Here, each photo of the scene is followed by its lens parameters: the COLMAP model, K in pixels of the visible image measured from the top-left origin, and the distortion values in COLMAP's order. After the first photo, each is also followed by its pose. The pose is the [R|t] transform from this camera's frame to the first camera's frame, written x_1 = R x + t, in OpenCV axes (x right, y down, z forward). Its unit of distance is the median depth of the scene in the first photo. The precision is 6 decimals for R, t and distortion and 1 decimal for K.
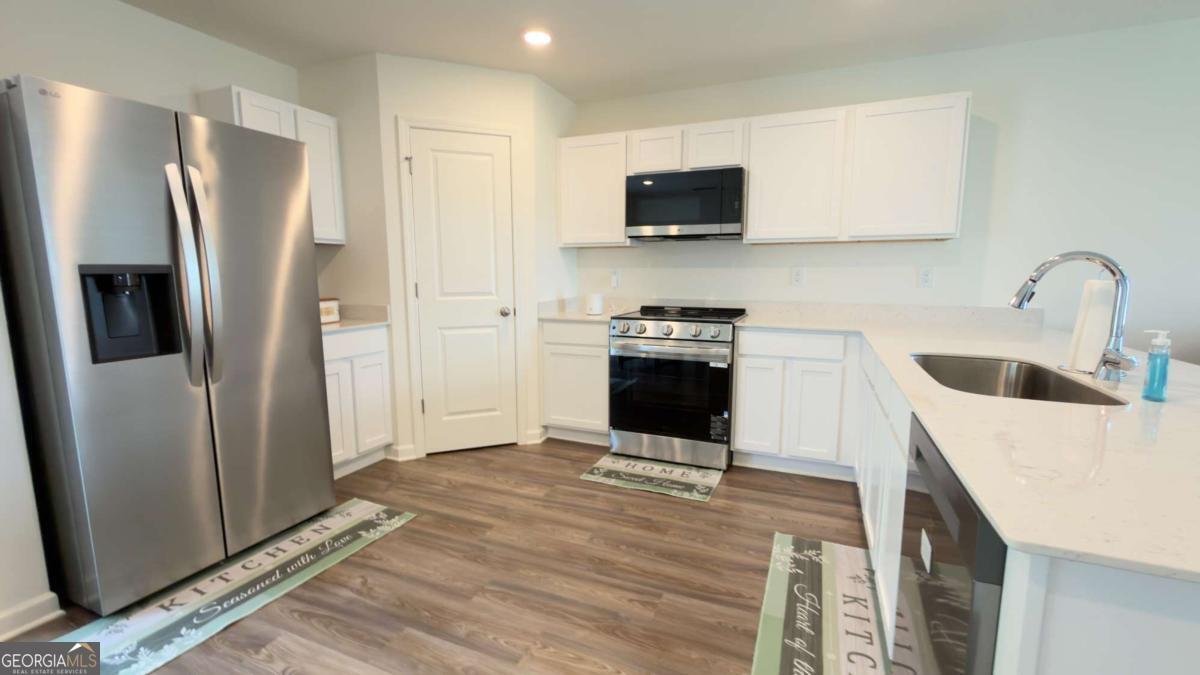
lens RADIAL K [[508.6, 0, 597.1], [0, 508.6, 340.7], [0, 0, 1]] dist [0.000365, -0.000072]
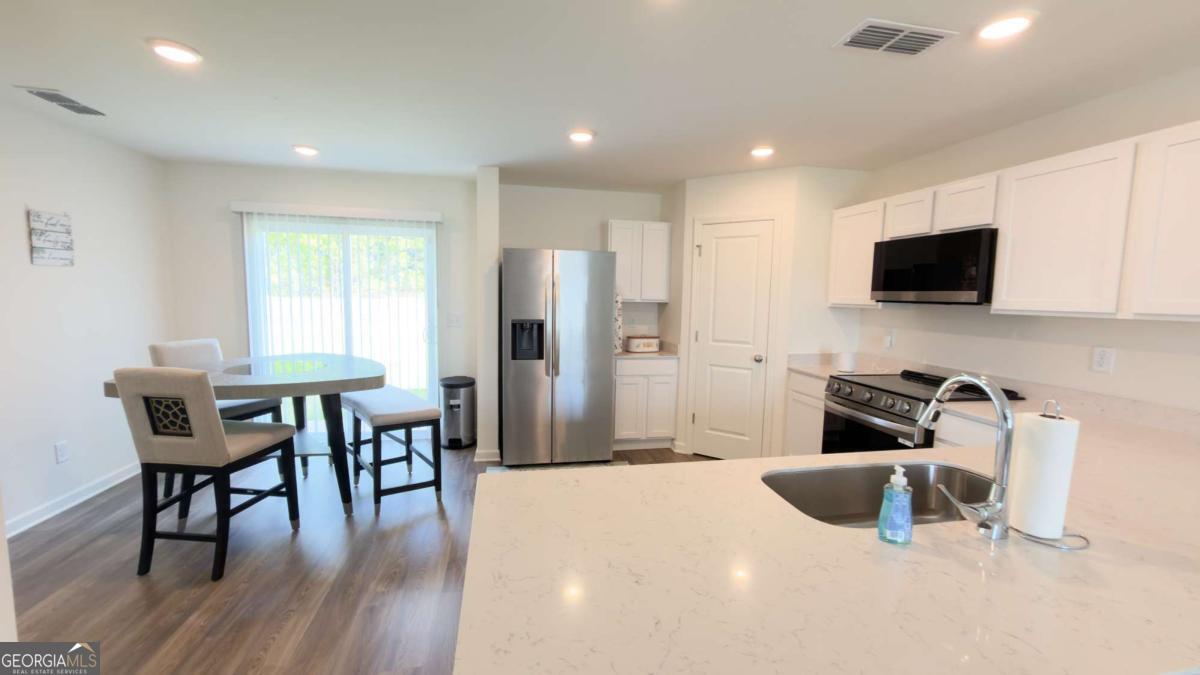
lens RADIAL K [[479.4, 0, 598.2], [0, 479.4, 340.5], [0, 0, 1]] dist [0.001390, 0.000144]
pose [[0.568142, 0.091530, -0.817824, 0.573659], [-0.132589, 0.990993, 0.018802, -0.074124], [0.812179, 0.097752, 0.575161, 0.005927]]
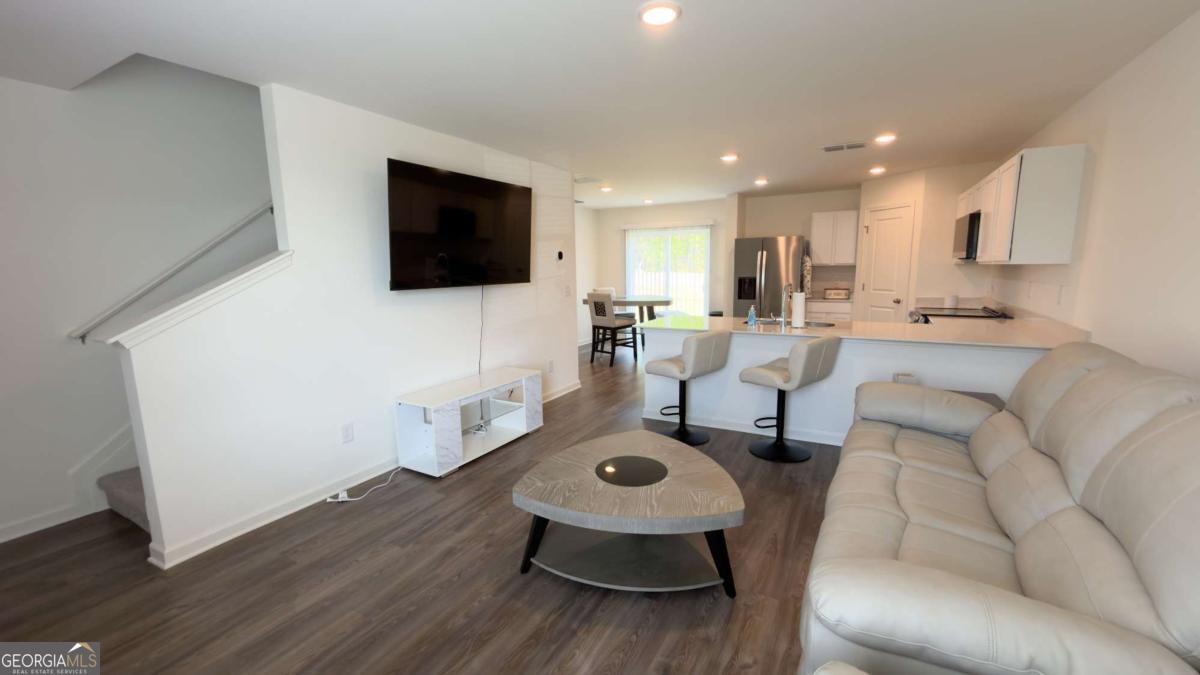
lens RADIAL K [[474.3, 0, 600.0], [0, 474.3, 337.5], [0, 0, 1]] dist [-0.000050, 0.000055]
pose [[-0.100615, 0.148820, -0.983732, 1.715419], [-0.120731, 0.979617, 0.160546, -0.075965], [0.987573, 0.134920, -0.080596, 0.093091]]
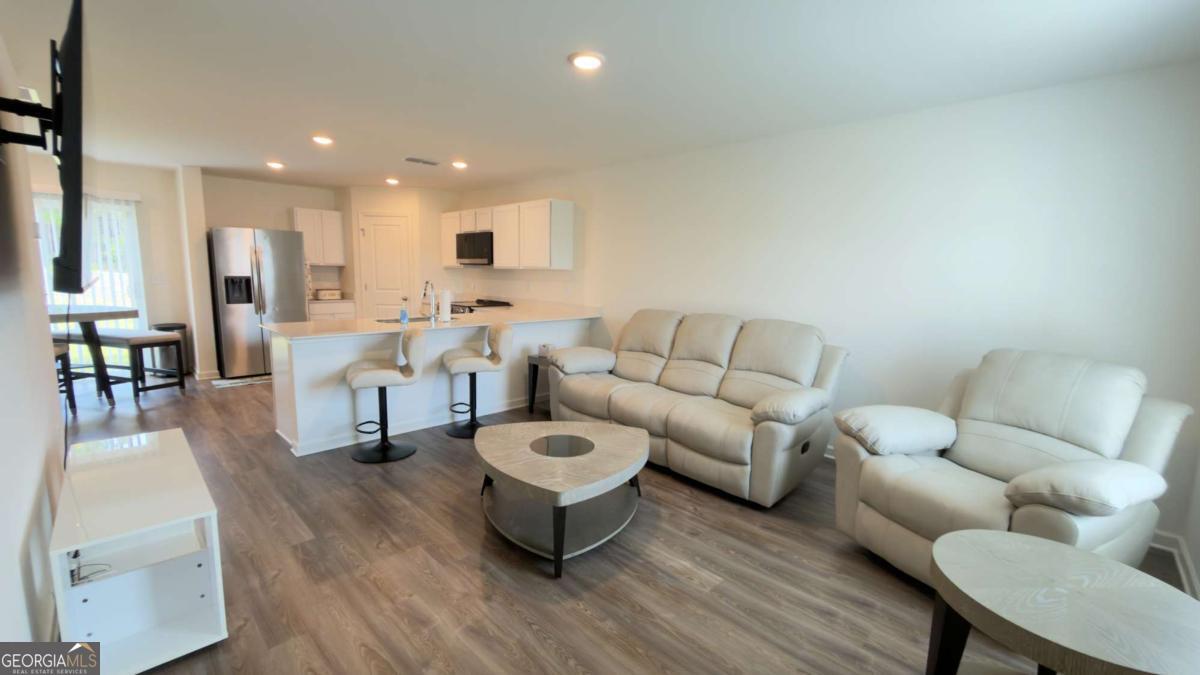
lens RADIAL K [[494.6, 0, 596.5], [0, 494.6, 339.5], [0, 0, 1]] dist [-0.000641, -0.000080]
pose [[0.927058, 0.071019, -0.368131, 1.386147], [-0.072601, 0.997315, 0.009570, 0.037846], [0.367822, 0.017855, 0.929725, -0.644276]]
